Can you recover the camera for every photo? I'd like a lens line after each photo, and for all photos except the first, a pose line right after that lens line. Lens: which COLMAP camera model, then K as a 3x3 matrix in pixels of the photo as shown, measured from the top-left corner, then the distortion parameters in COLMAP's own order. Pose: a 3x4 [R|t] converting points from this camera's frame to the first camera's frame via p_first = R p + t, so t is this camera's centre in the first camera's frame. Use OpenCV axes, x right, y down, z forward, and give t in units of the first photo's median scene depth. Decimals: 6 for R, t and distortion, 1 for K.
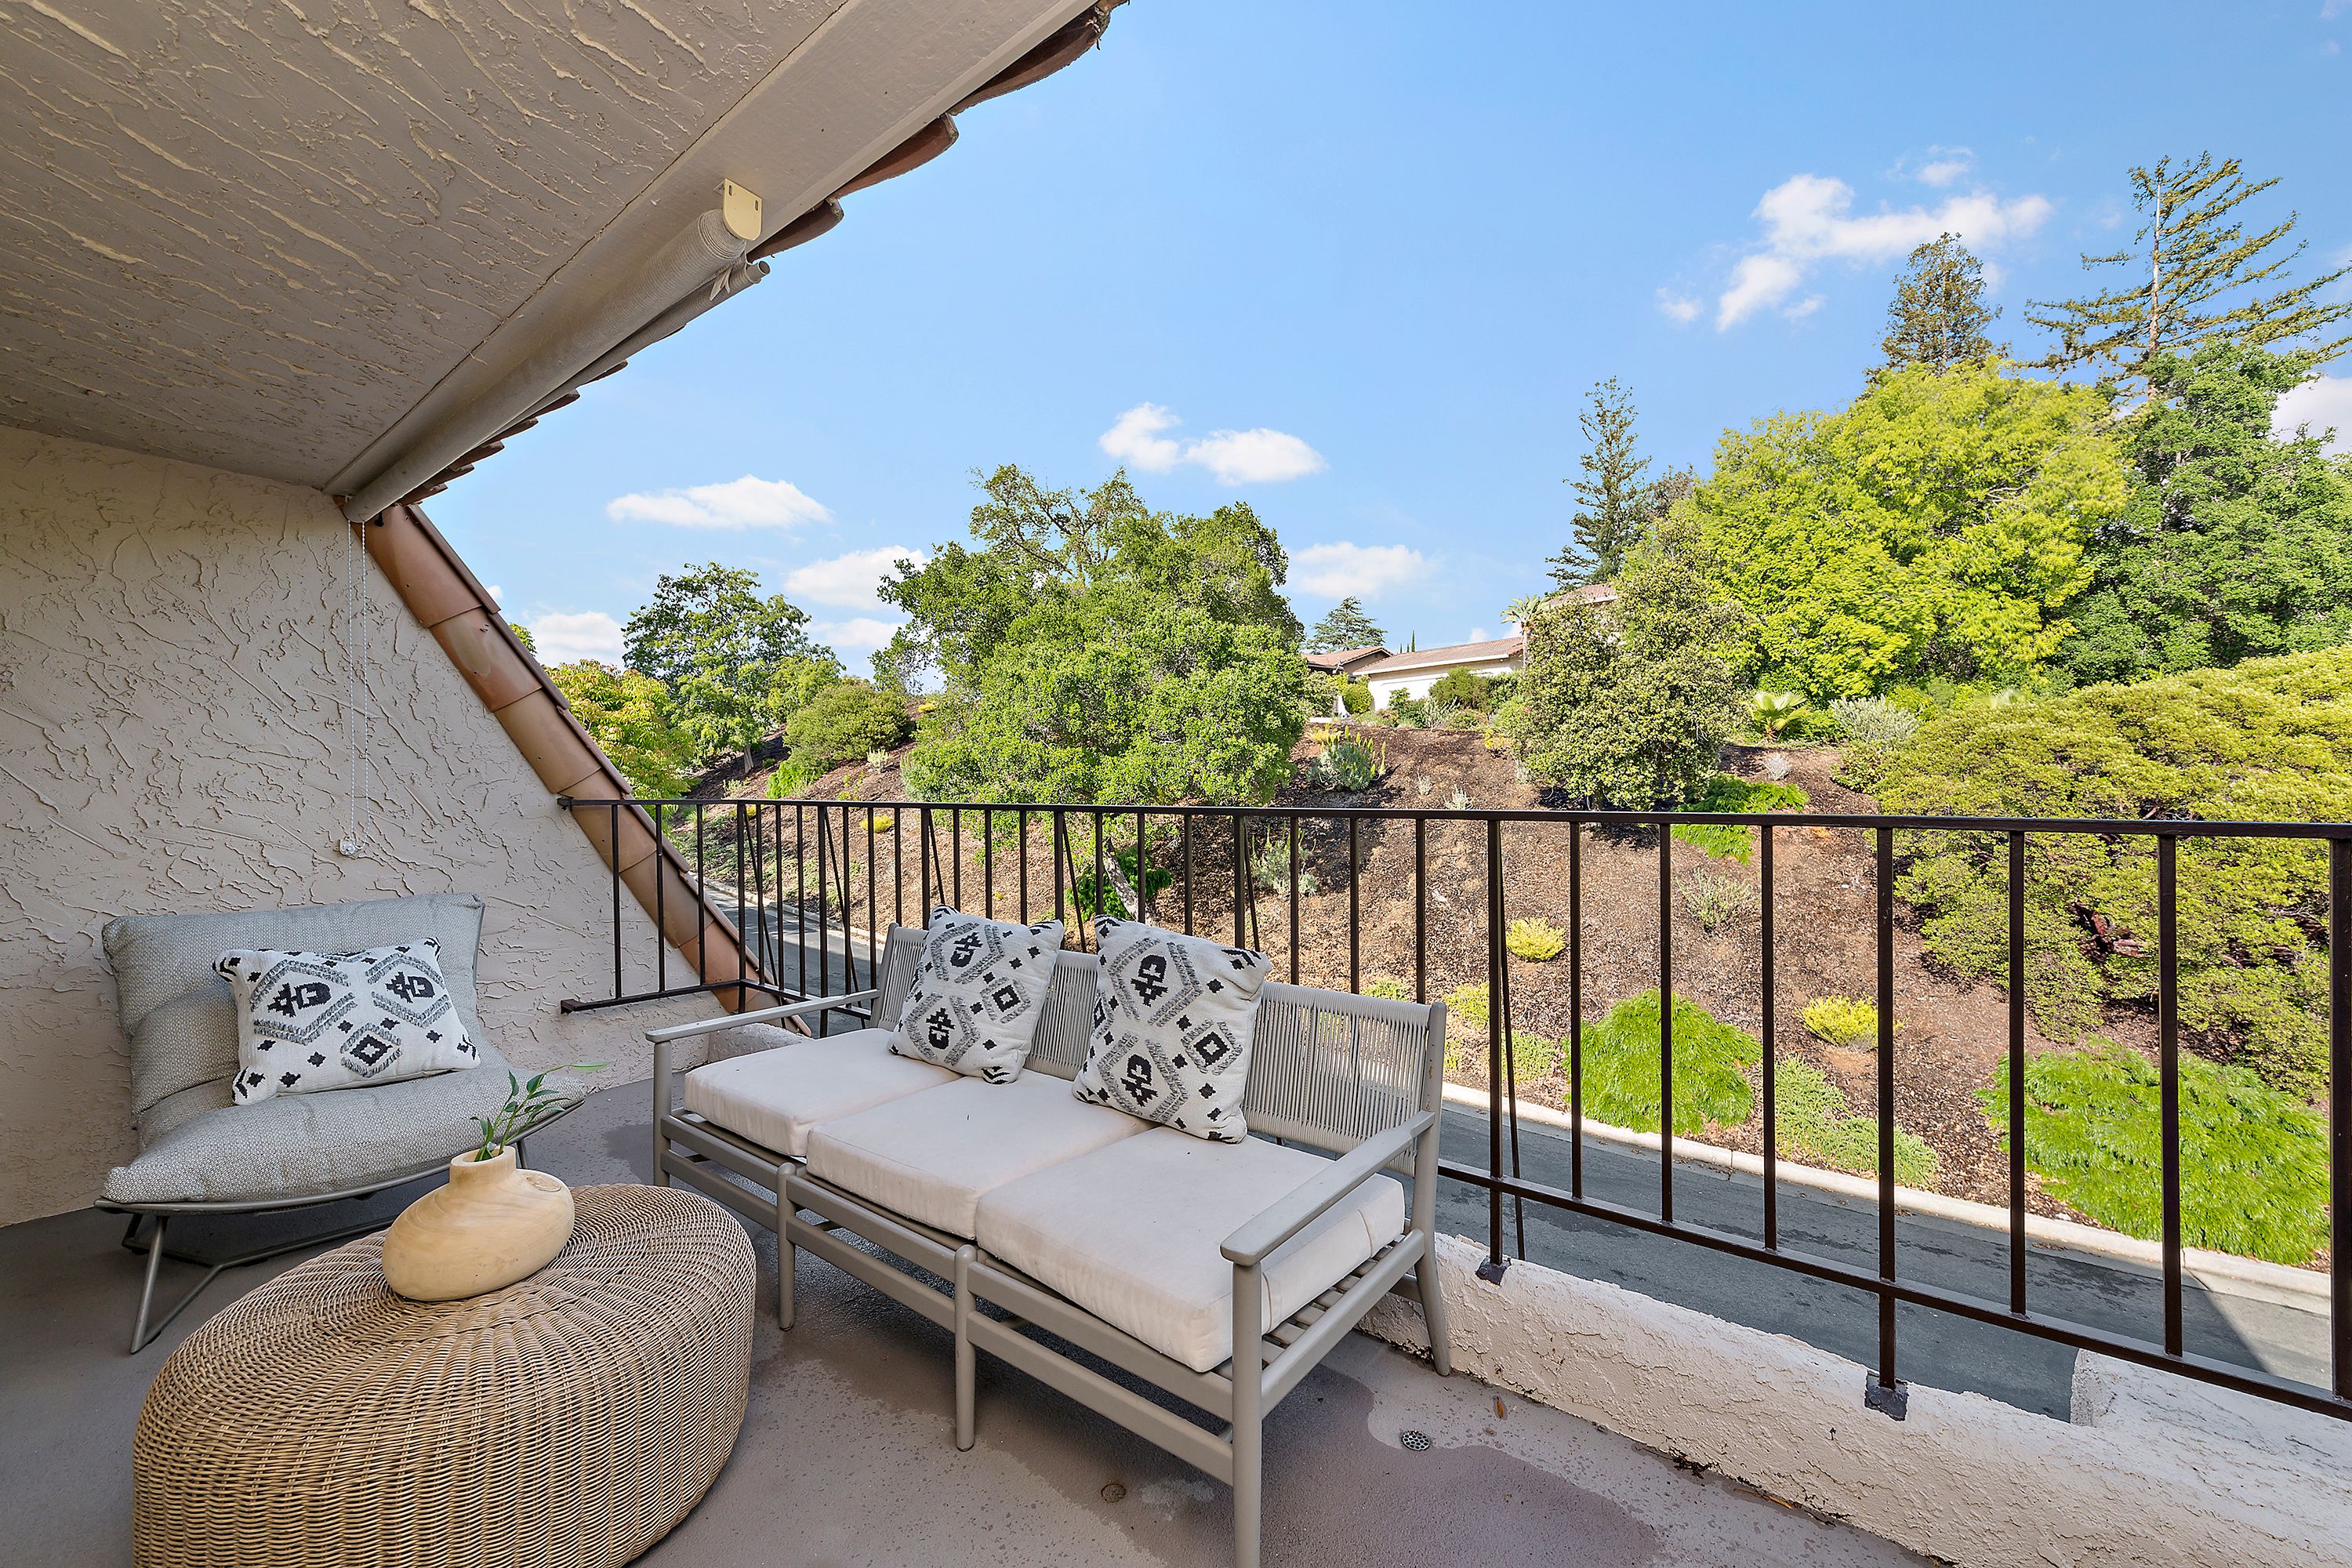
lens RADIAL K [[929.0, 0, 1169.6], [0, 929.0, 790.9], [0, 0, 1]] dist [-0.003719, -0.001449]
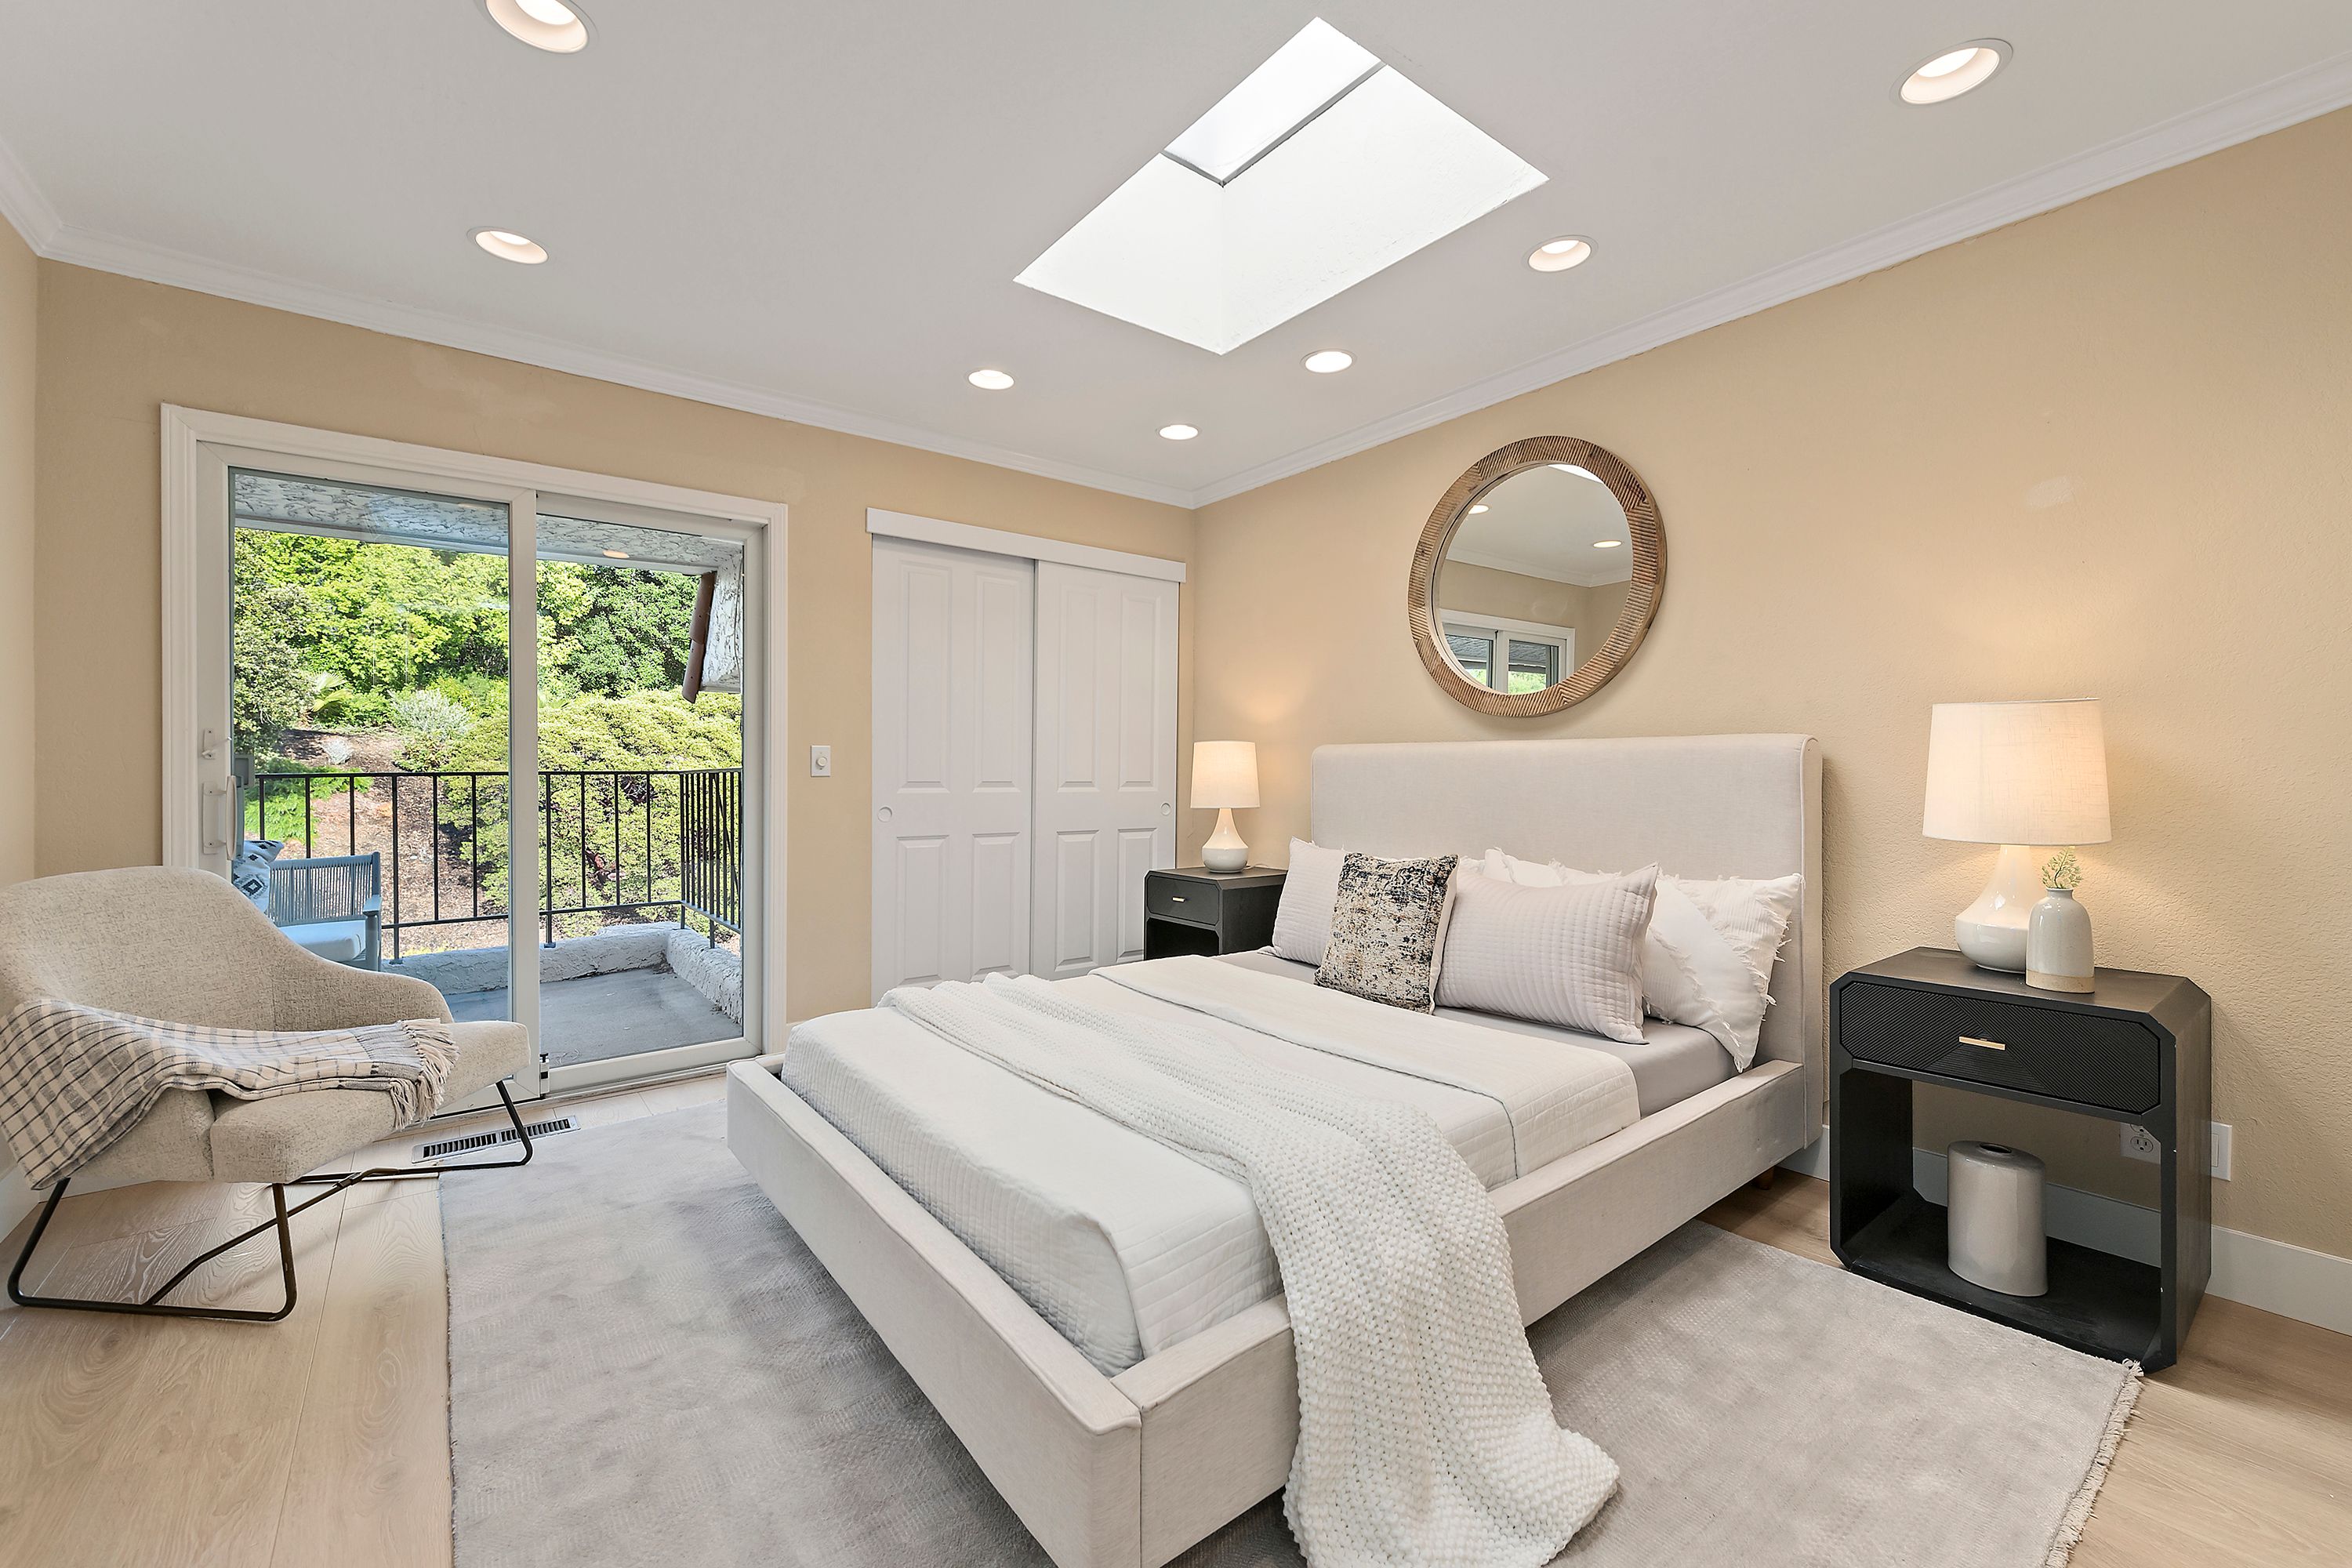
lens RADIAL K [[964.6, 0, 1174.4], [0, 964.6, 778.4], [0, 0, 1]] dist [-0.003549, -0.000535]
pose [[0.240896, -0.009567, 0.970504, -0.093255], [0.007640, 0.999939, 0.007961, 0.001885], [-0.970521, 0.005497, 0.240954, -0.092376]]
